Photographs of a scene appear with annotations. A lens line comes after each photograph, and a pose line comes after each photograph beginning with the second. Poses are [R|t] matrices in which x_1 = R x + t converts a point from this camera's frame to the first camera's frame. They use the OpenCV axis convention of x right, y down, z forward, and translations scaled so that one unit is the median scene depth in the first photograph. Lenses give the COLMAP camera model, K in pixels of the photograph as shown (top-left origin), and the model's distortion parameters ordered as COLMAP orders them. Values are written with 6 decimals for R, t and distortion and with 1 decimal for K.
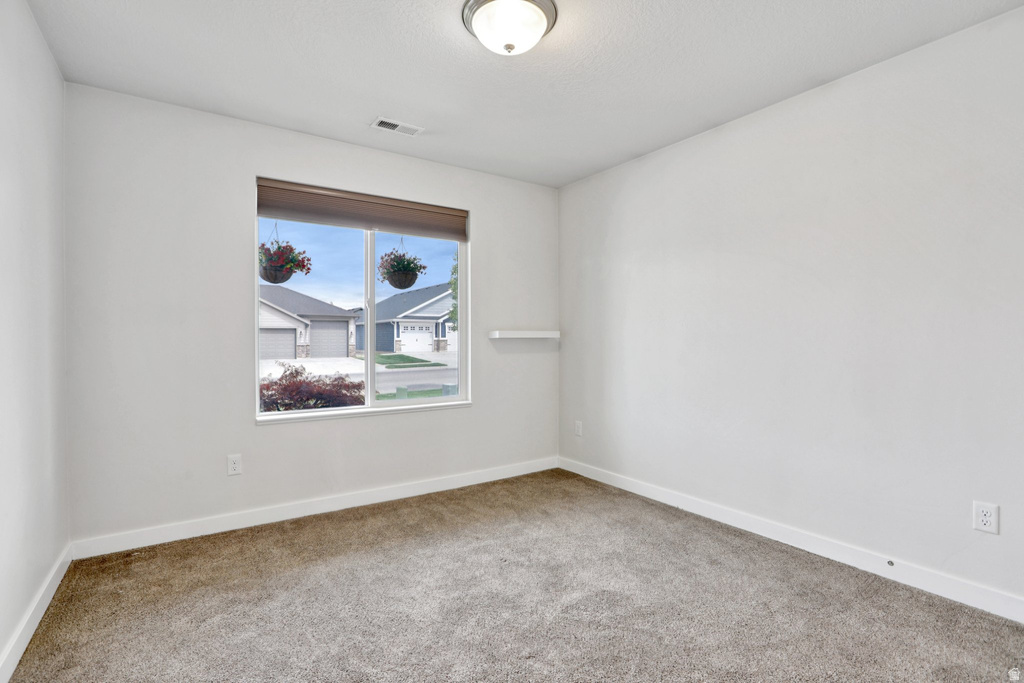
lens RADIAL K [[494.9, 0, 512.0], [0, 494.9, 341.5], [0, 0, 1]] dist [0.000626, 0.000261]
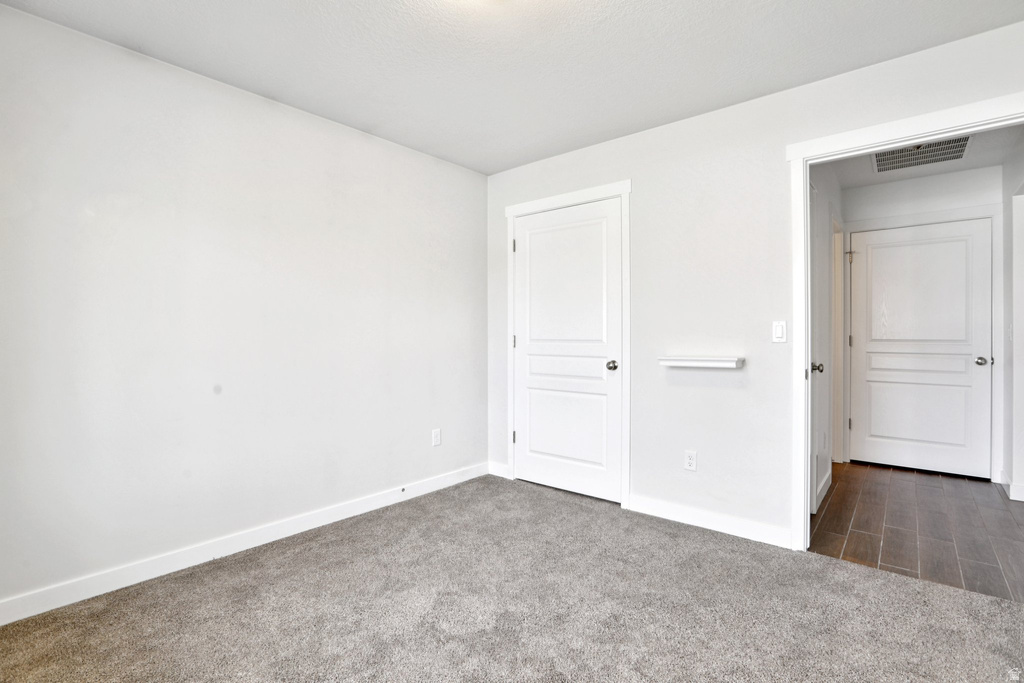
lens RADIAL K [[479.8, 0, 512.0], [0, 479.8, 341.5], [0, 0, 1]] dist [-0.000832, -0.000098]
pose [[-0.279502, -0.004463, 0.960135, -0.523376], [-0.001449, 0.999990, 0.004227, -0.000706], [-0.960144, -0.000210, -0.279506, 0.814189]]
